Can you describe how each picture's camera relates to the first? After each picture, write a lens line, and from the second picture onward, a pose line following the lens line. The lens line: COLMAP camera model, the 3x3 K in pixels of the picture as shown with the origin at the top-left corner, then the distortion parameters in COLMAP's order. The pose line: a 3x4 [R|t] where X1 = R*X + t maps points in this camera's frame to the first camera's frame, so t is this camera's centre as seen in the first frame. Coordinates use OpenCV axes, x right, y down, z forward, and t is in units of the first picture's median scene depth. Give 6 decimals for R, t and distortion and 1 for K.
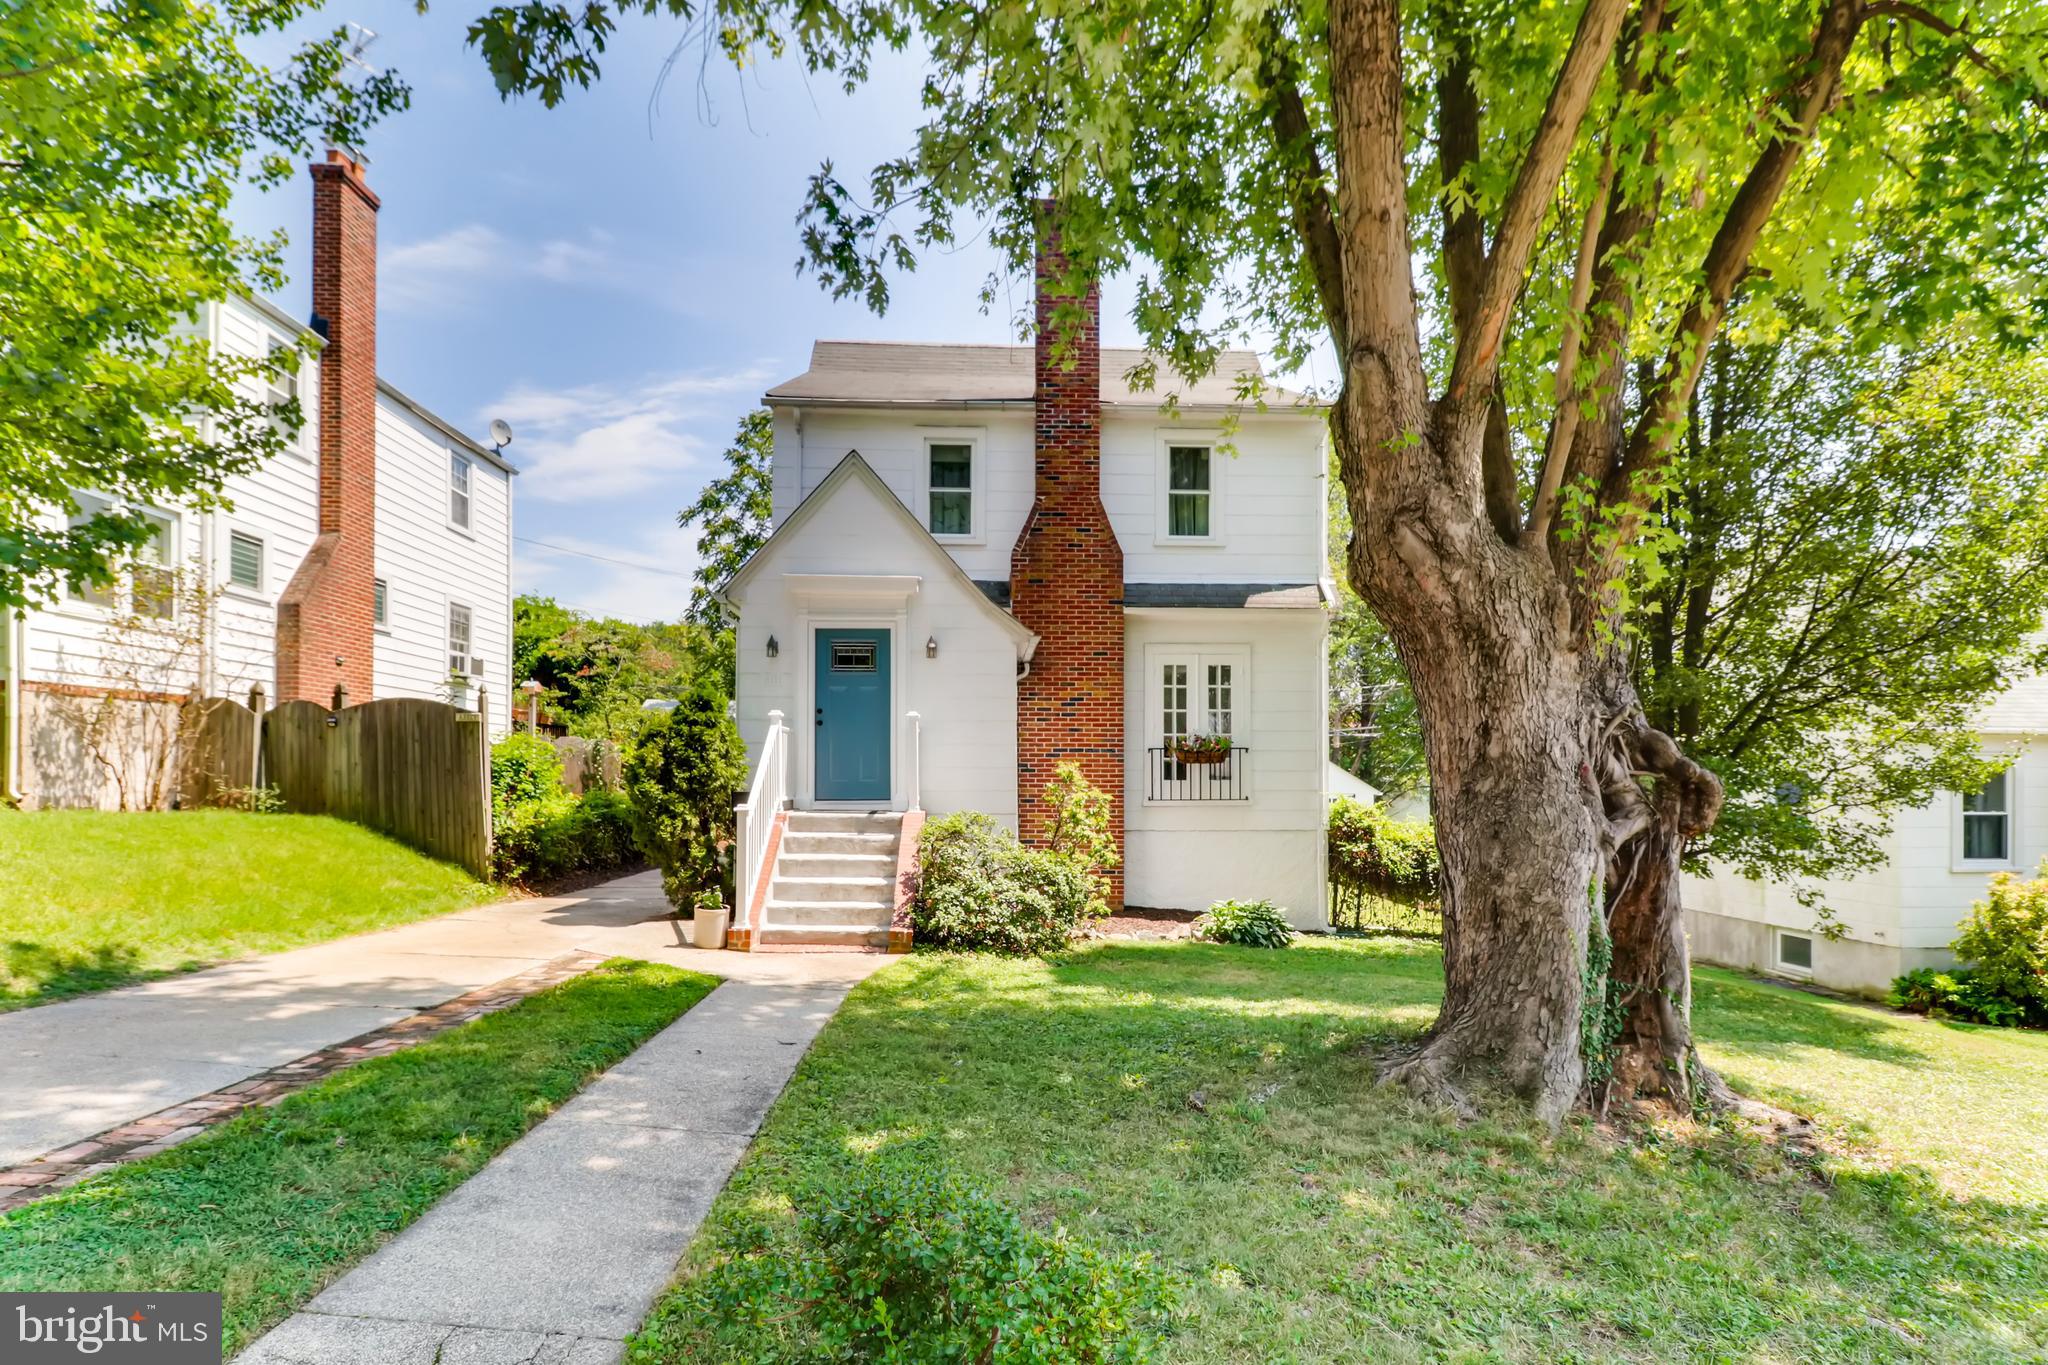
lens RADIAL K [[964.2, 0, 999.6], [0, 964.2, 785.0], [0, 0, 1]] dist [0.001404, 0.000046]
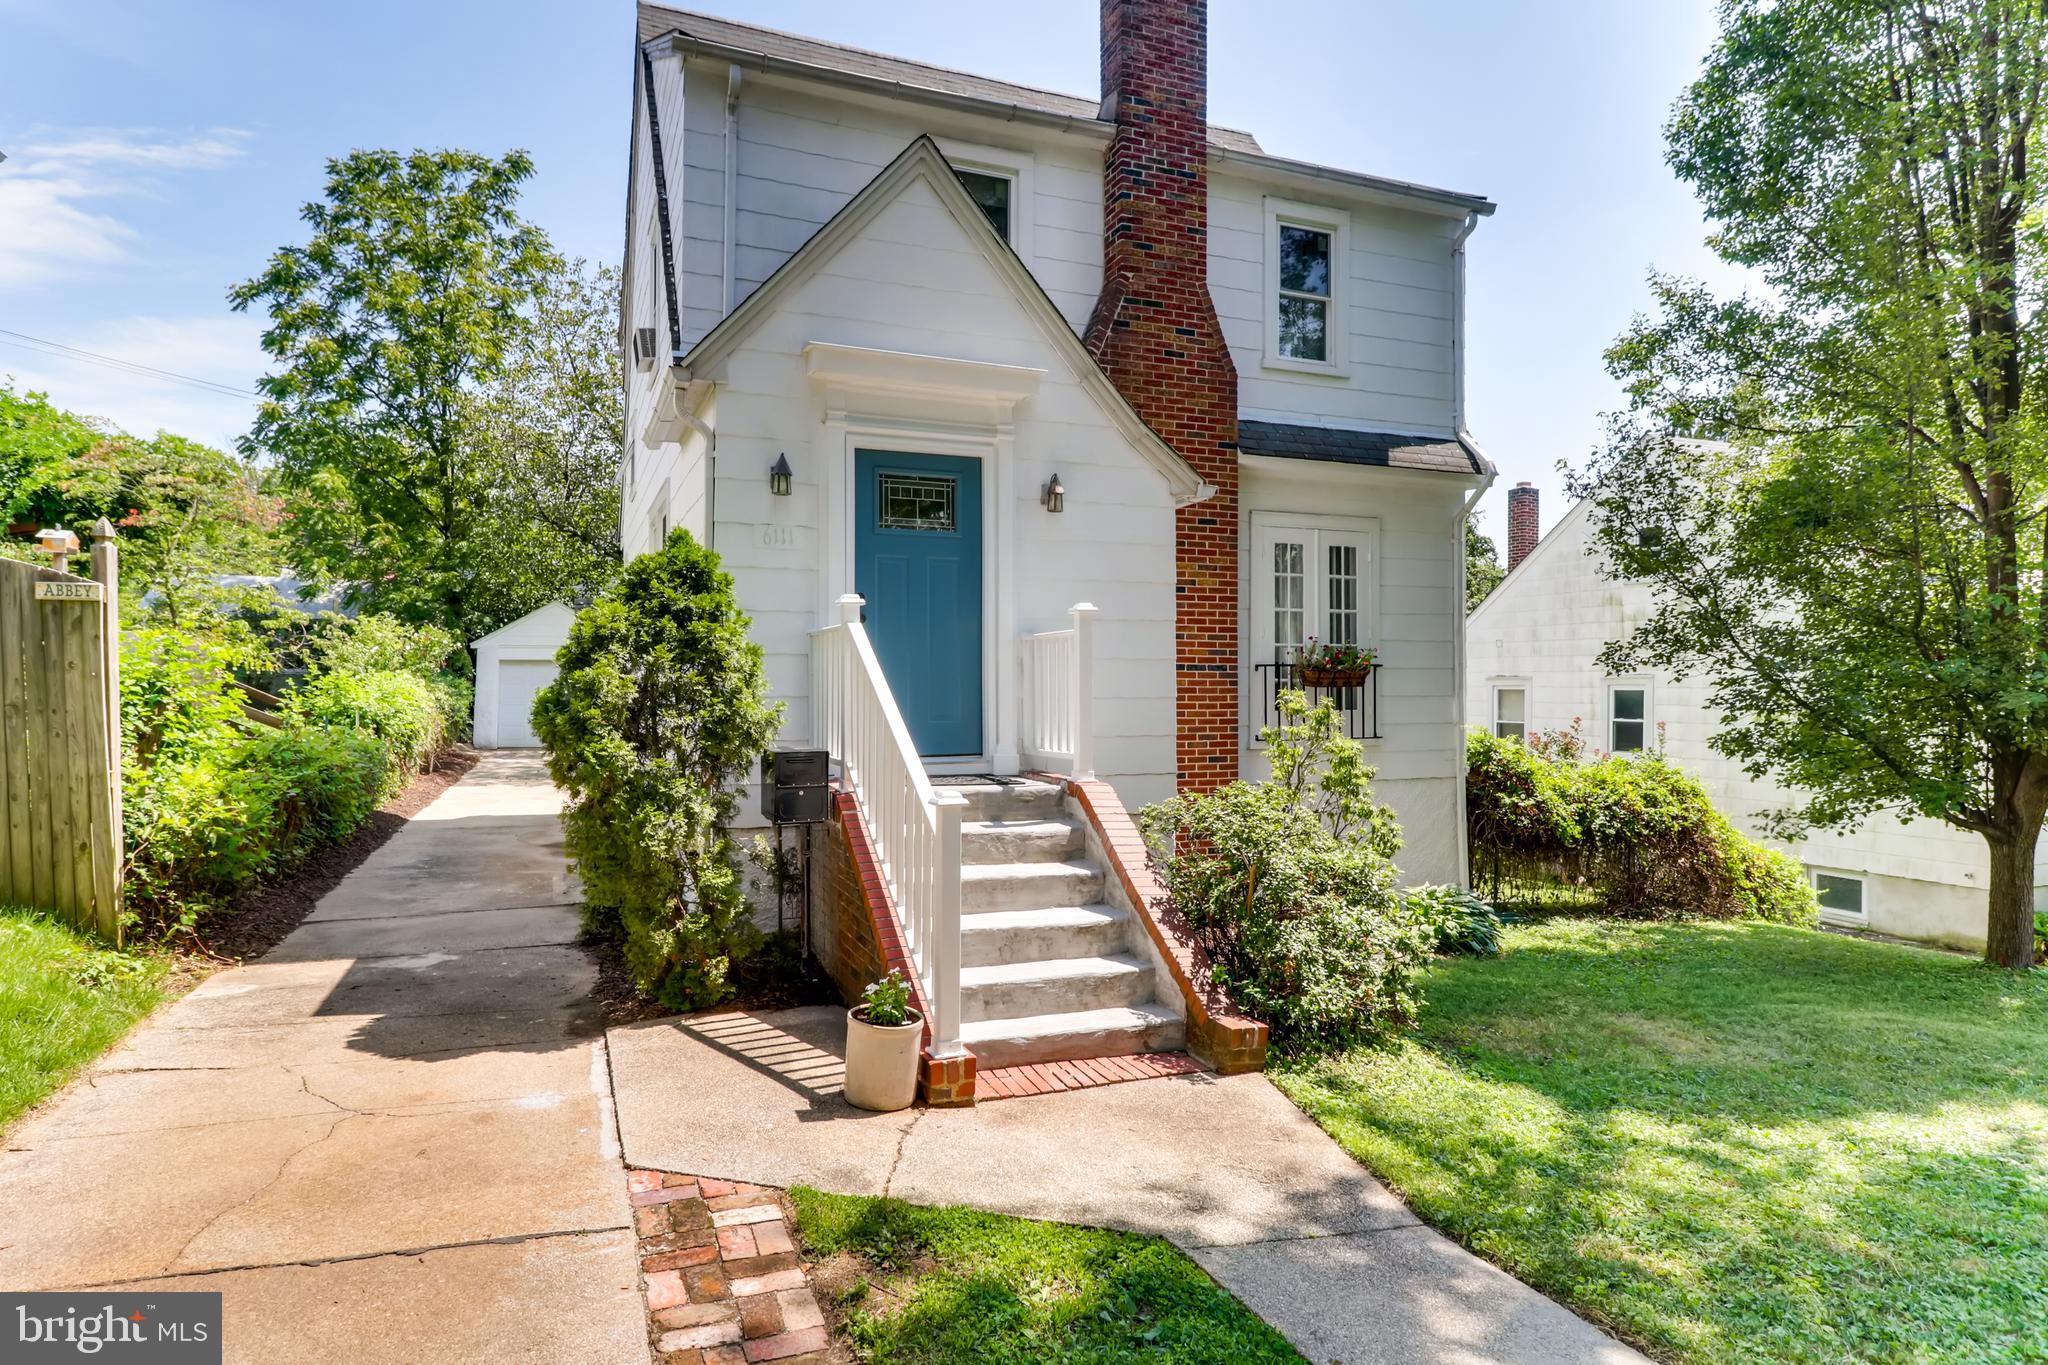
lens RADIAL K [[1131.5, 0, 1024.2], [0, 1131.5, 694.3], [0, 0, 1]] dist [-0.000447, -0.000895]
pose [[0.940959, -0.003648, 0.338501, -0.278429], [0.003383, 0.999993, 0.001374, -0.018529], [-0.338504, -0.000148, 0.940965, 0.309733]]
